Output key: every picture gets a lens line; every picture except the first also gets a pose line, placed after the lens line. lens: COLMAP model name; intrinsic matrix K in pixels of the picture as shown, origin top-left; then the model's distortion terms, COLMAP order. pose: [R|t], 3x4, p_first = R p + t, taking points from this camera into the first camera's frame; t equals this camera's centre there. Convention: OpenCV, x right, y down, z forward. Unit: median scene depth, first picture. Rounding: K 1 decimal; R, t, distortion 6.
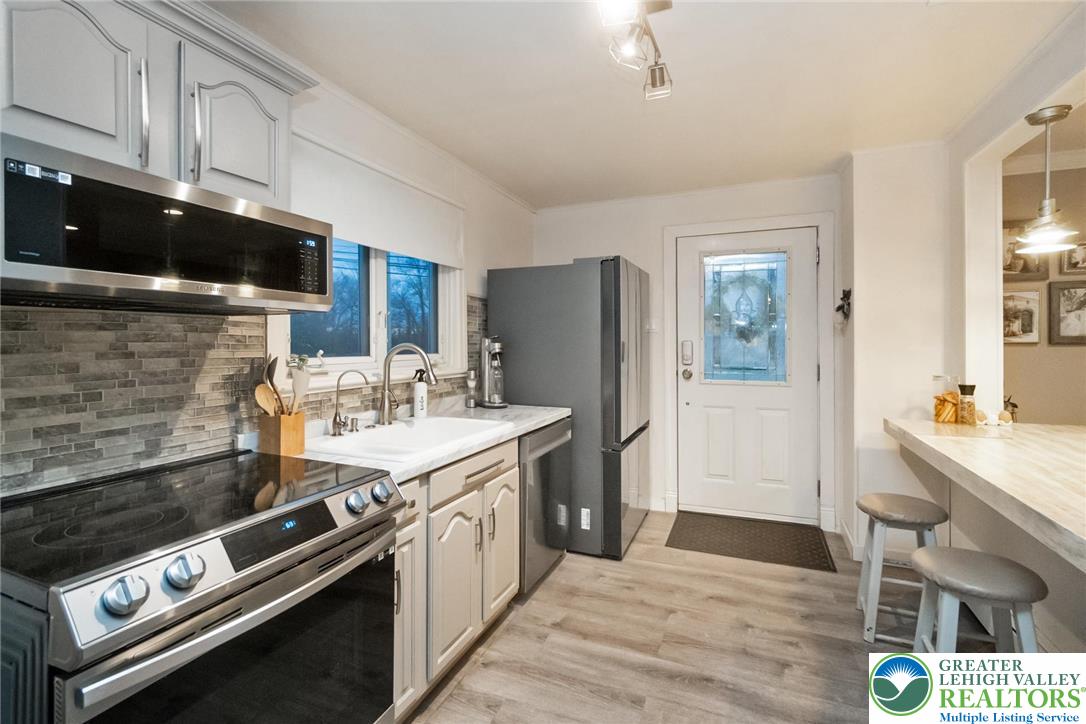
lens RADIAL K [[473.4, 0, 541.6], [0, 473.4, 341.0], [0, 0, 1]] dist [-0.010927, 0.001302]
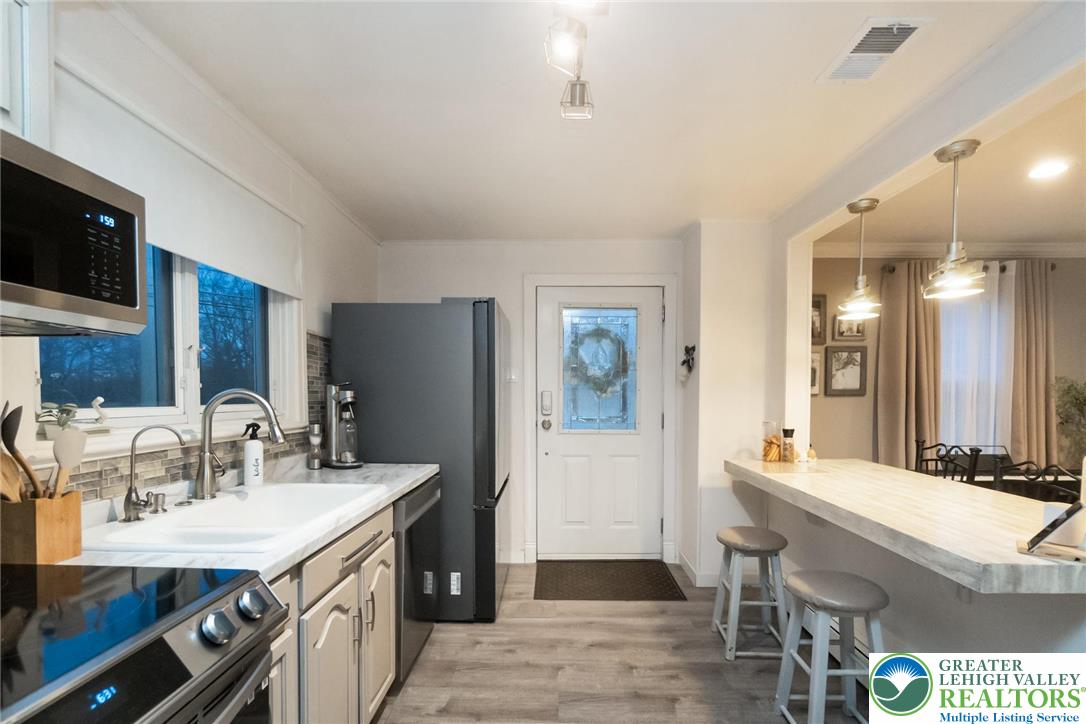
lens RADIAL K [[473.4, 0, 544.8], [0, 473.4, 408.4], [0, 0, 1]] dist [-0.010927, 0.001302]
pose [[0.927512, -0.004360, 0.373767, -0.113479], [-0.007935, 0.999477, 0.031348, 0.008591], [-0.373709, -0.032042, 0.926993, 0.127643]]
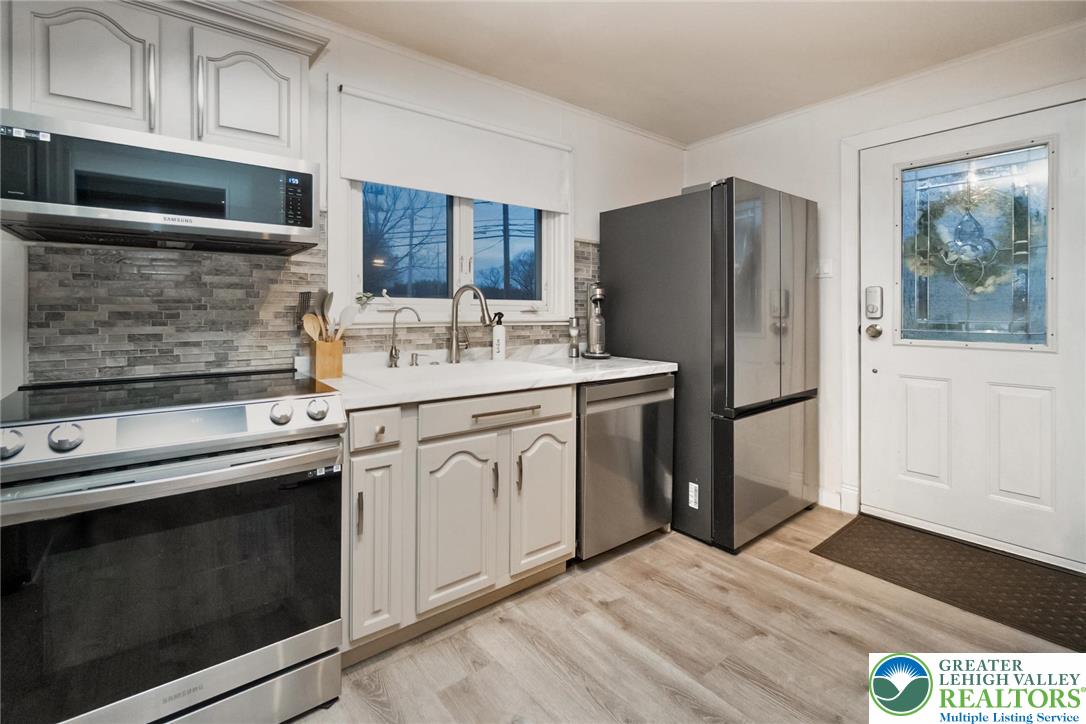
lens RADIAL K [[473.4, 0, 552.0], [0, 473.4, 308.8], [0, 0, 1]] dist [-0.010927, 0.001302]
pose [[0.883709, 0.000316, -0.468036, 0.342331], [0.000321, 0.999999, 0.001281, 0.055839], [0.468036, -0.001282, 0.883708, 0.183915]]
